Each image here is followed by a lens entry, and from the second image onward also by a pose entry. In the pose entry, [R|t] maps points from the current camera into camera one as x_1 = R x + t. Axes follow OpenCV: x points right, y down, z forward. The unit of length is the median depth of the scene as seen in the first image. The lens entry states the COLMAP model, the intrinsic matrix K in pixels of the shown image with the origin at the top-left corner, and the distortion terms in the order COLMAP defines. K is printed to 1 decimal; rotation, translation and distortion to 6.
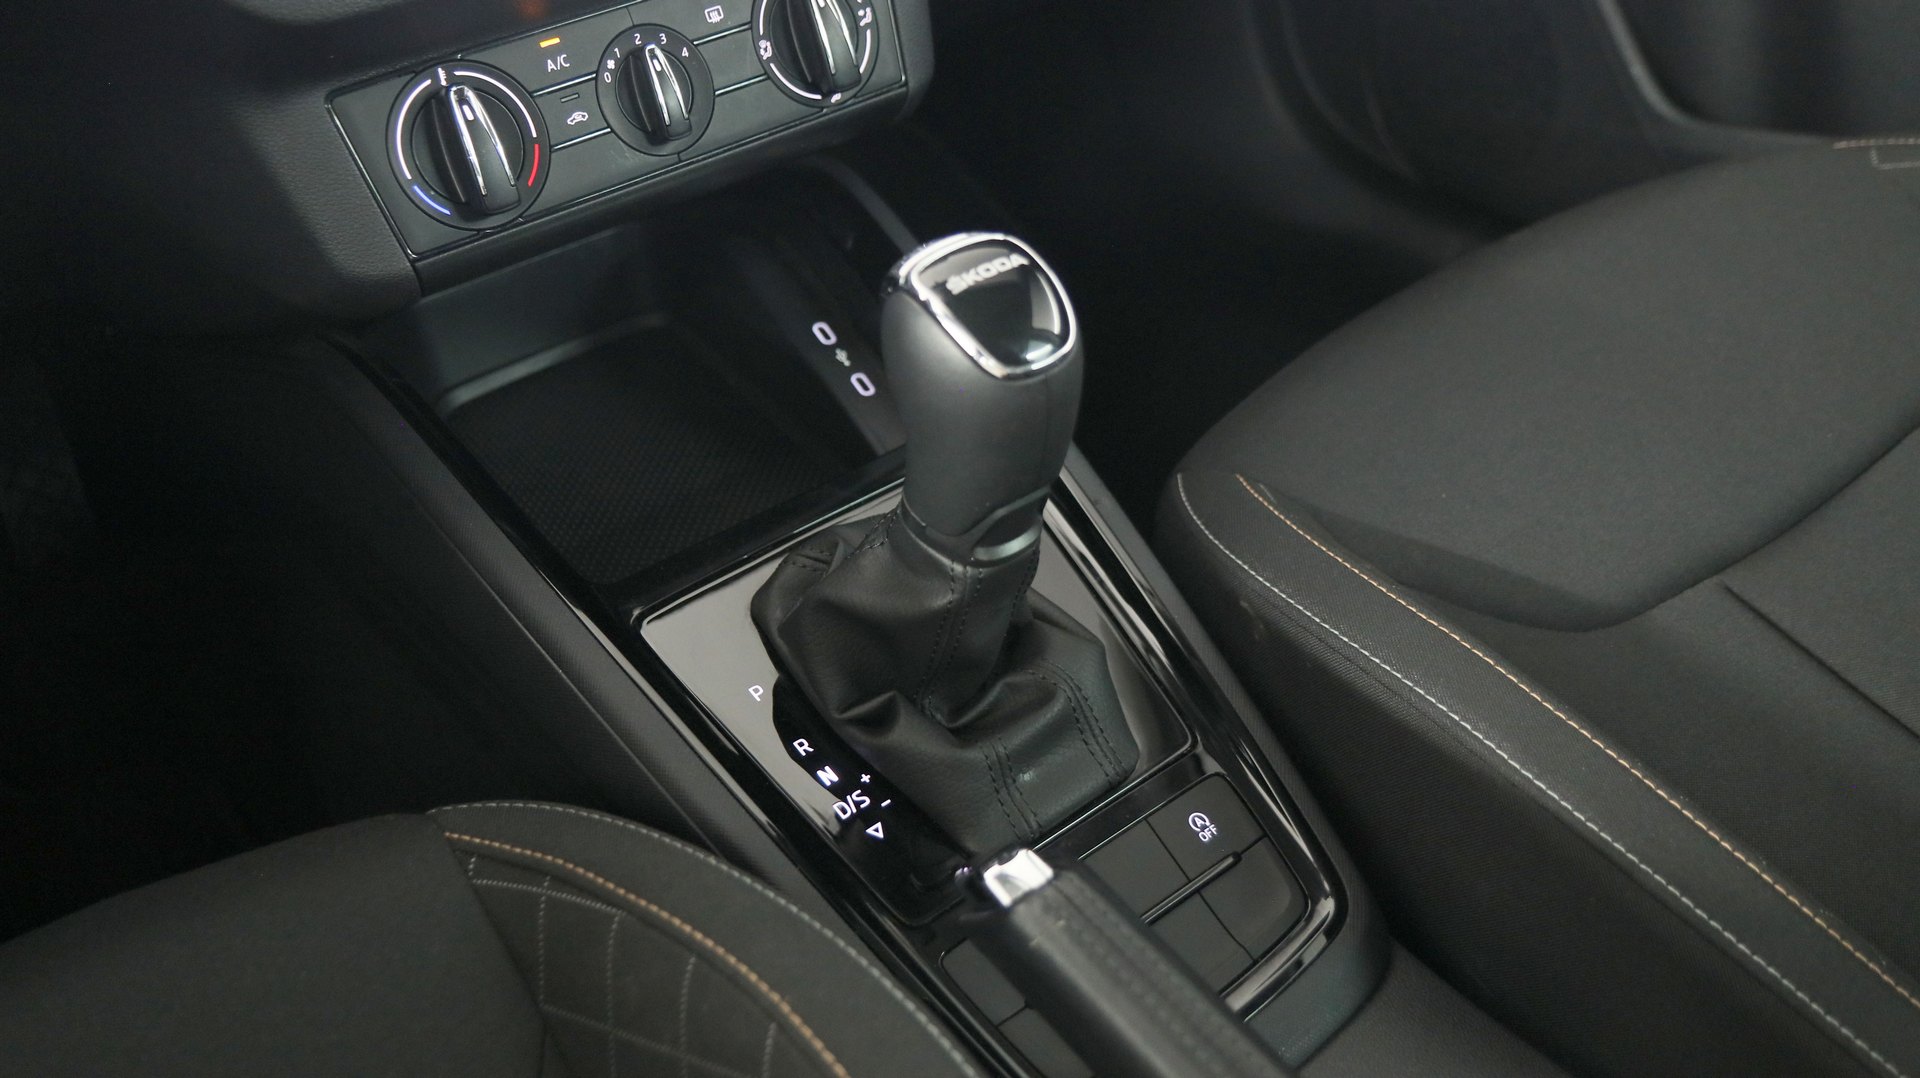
lens RADIAL K [[1680.7, 0, 956.0], [0, 1680.7, 540.0], [0, 0, 1]] dist [0.003904, 0.004164]
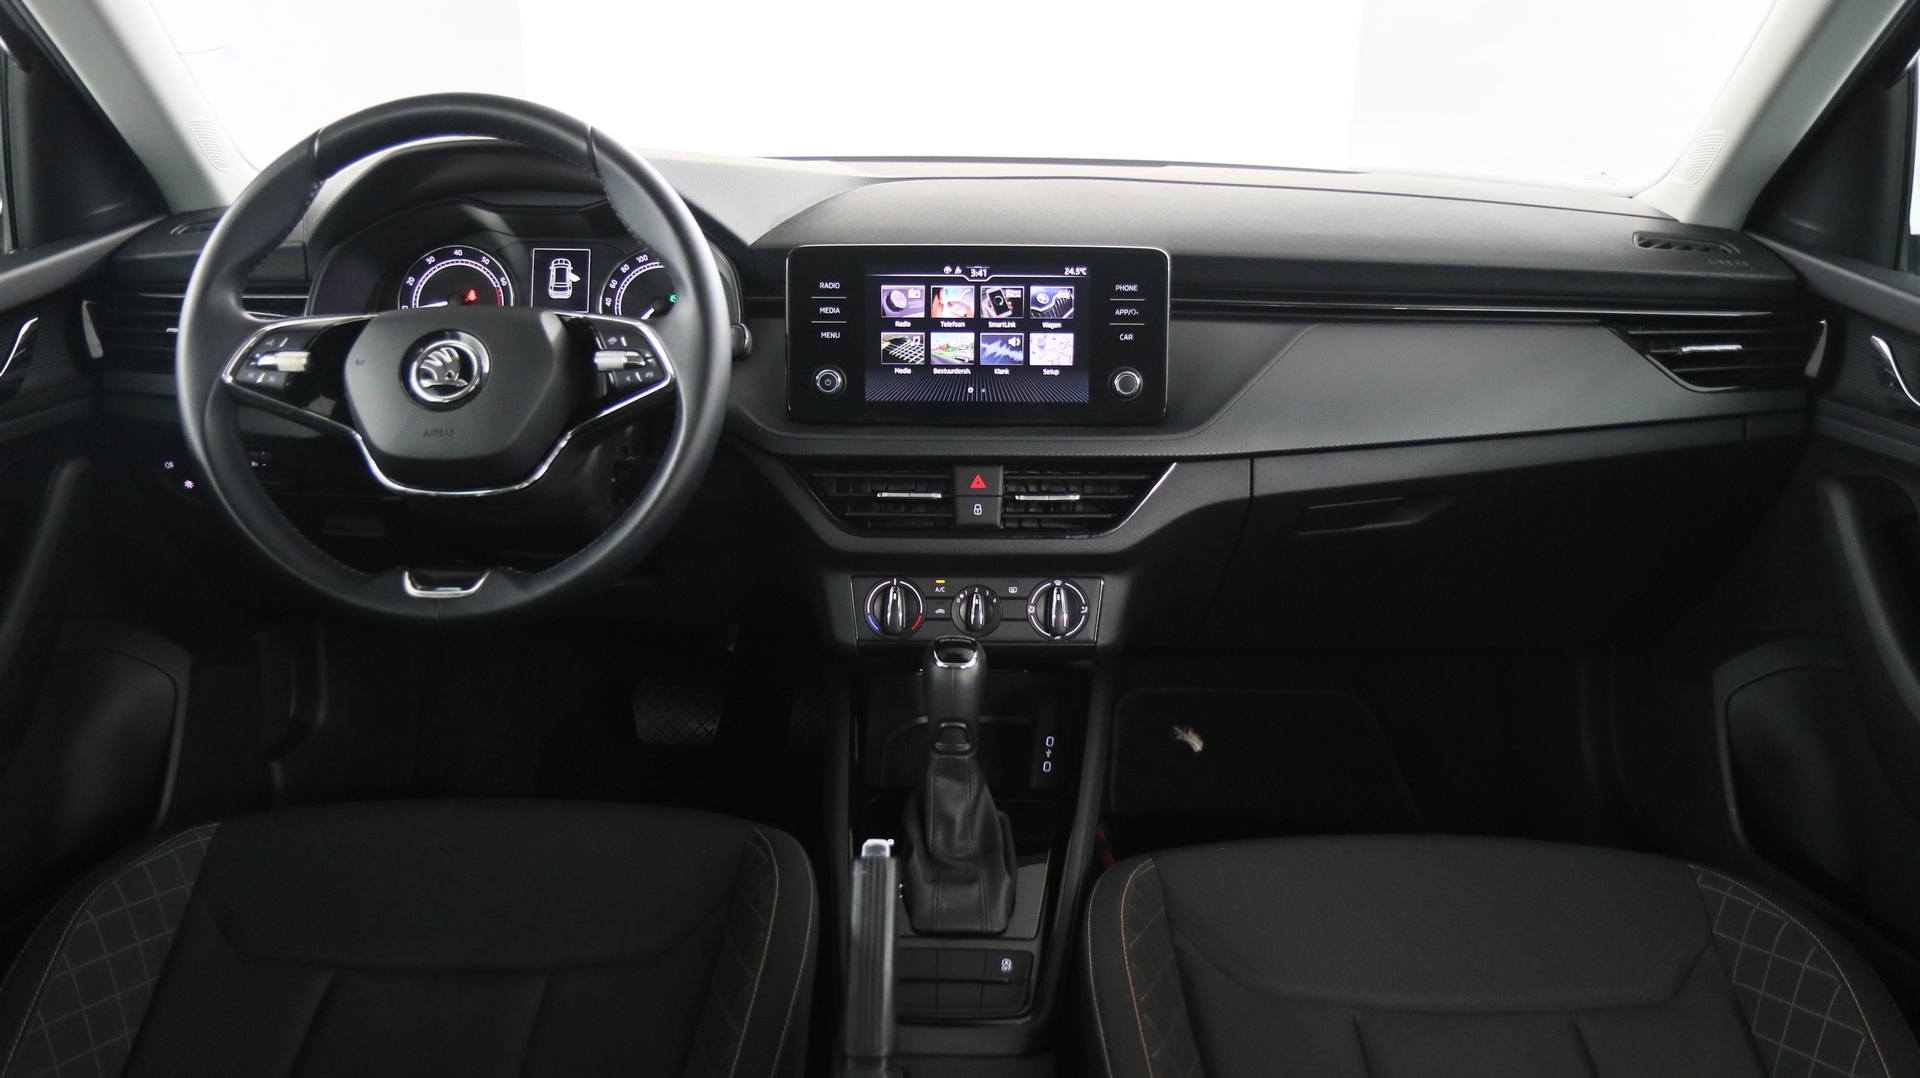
lens RADIAL K [[1467.0, 0, 951.0], [0, 1467.0, 555.6], [0, 0, 1]] dist [-0.018740, 0.017891]
pose [[0.767742, 0.255779, -0.587494, 1.002537], [-0.418426, 0.894516, -0.157355, 0.015531], [0.485275, 0.366631, 0.793782, -0.737478]]
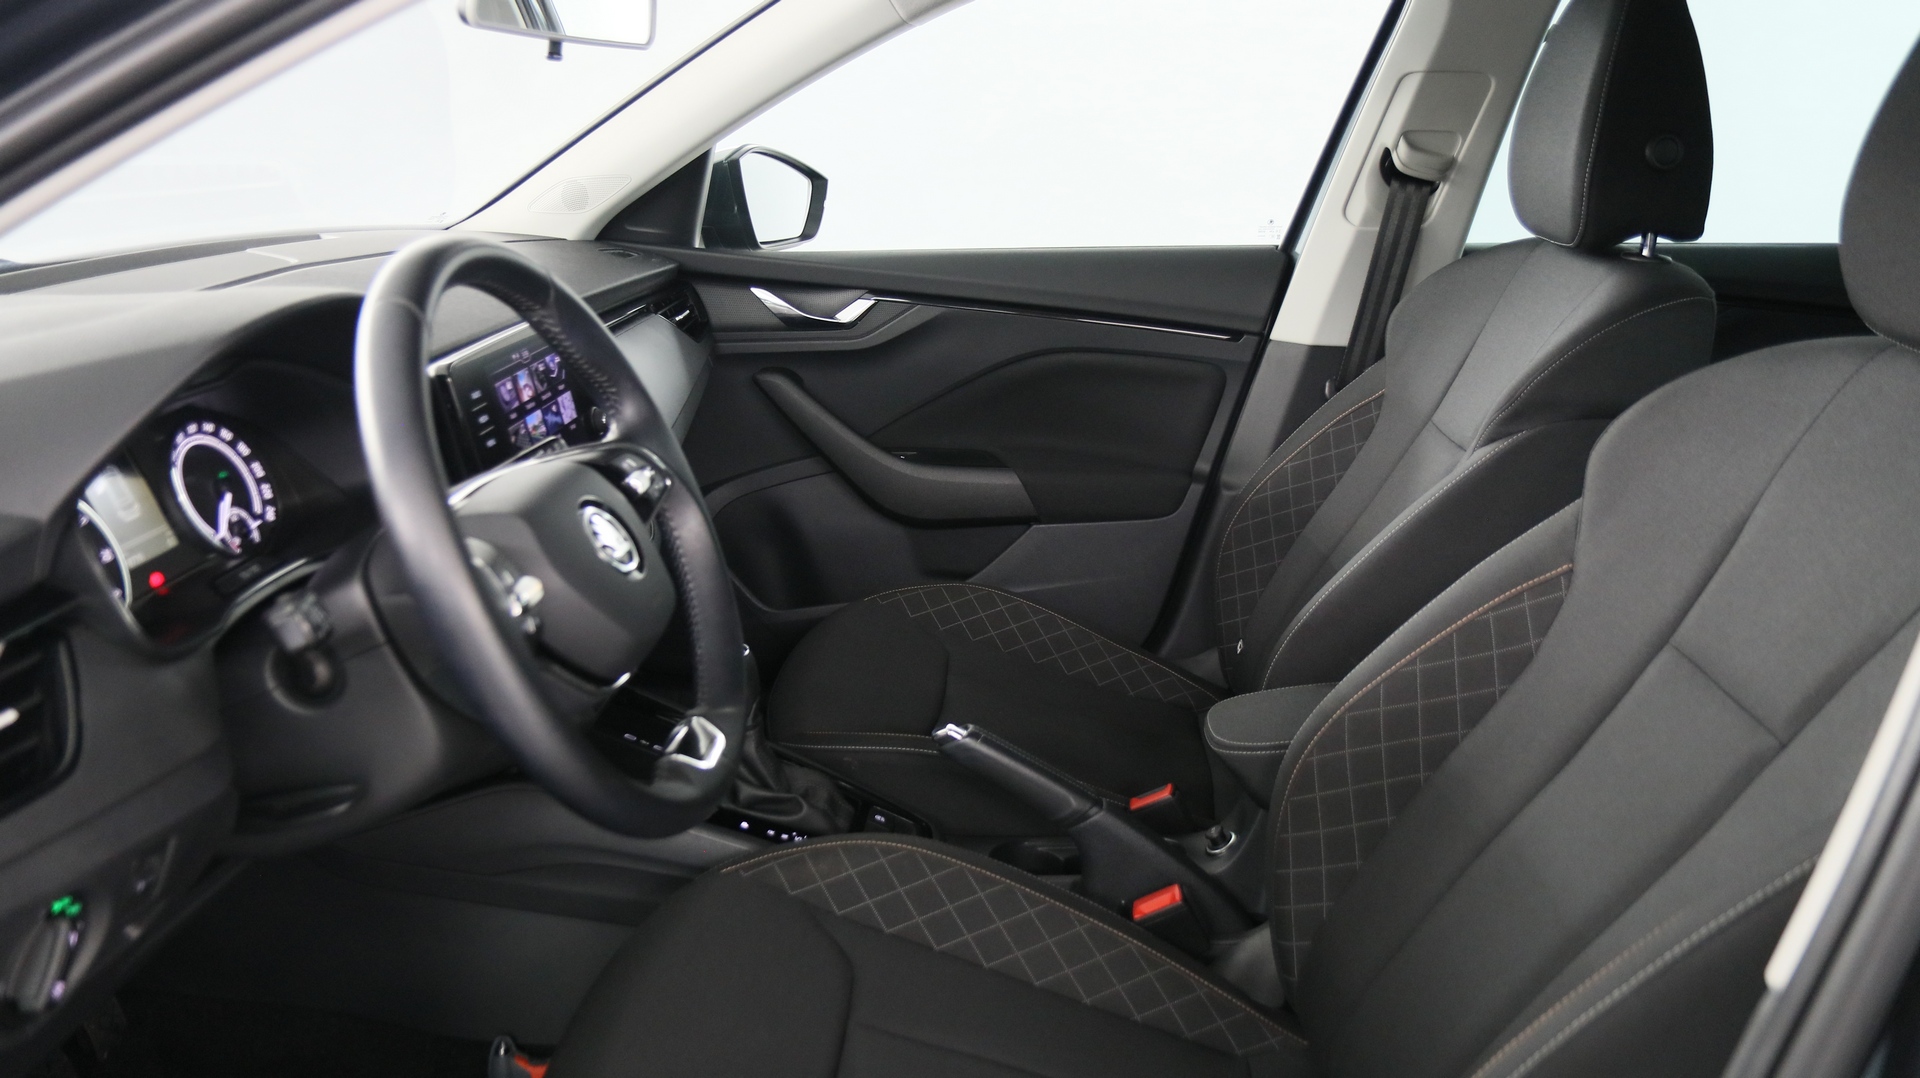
lens RADIAL K [[1467.0, 0, 960.4], [0, 1467.0, 527.6], [0, 0, 1]] dist [-0.018740, 0.017891]
pose [[0.689253, -0.154956, 0.707756, -1.408800], [0.394758, 0.899447, -0.187513, 0.225986], [-0.607533, 0.408636, 0.681117, -1.023344]]
